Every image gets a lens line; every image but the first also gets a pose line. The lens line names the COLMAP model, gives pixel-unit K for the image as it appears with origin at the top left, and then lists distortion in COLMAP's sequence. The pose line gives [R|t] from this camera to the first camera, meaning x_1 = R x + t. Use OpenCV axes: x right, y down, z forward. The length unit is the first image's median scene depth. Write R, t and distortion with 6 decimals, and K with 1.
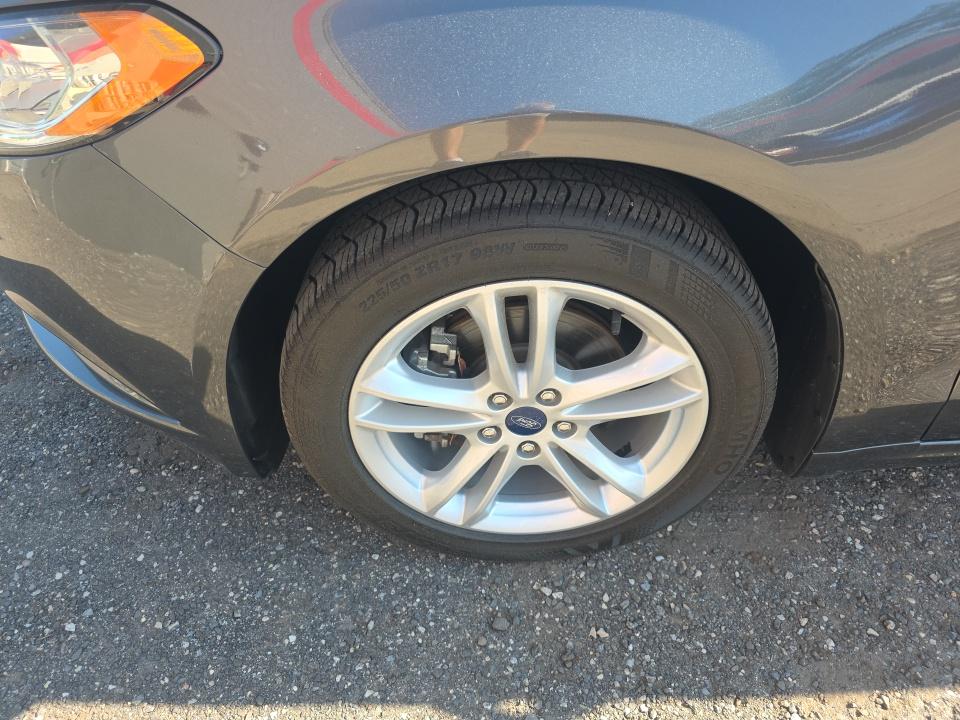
lens RADIAL K [[629.4, 0, 480.0], [0, 629.4, 360.0], [0, 0, 1]] dist [0.025287, -0.023482]
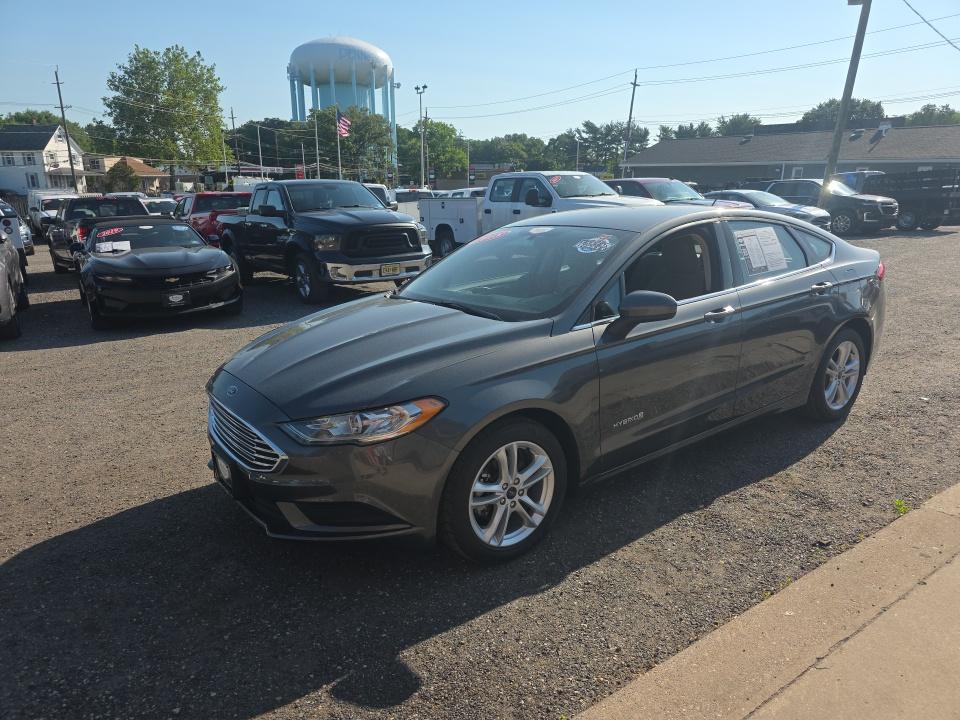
lens RADIAL K [[629.4, 0, 480.0], [0, 629.4, 360.0], [0, 0, 1]] dist [0.025287, -0.023482]
pose [[0.818751, -0.146412, 0.555167, -1.723694], [0.389724, 0.851780, -0.350122, 0.575307], [-0.421618, 0.503025, 0.754456, -1.681638]]
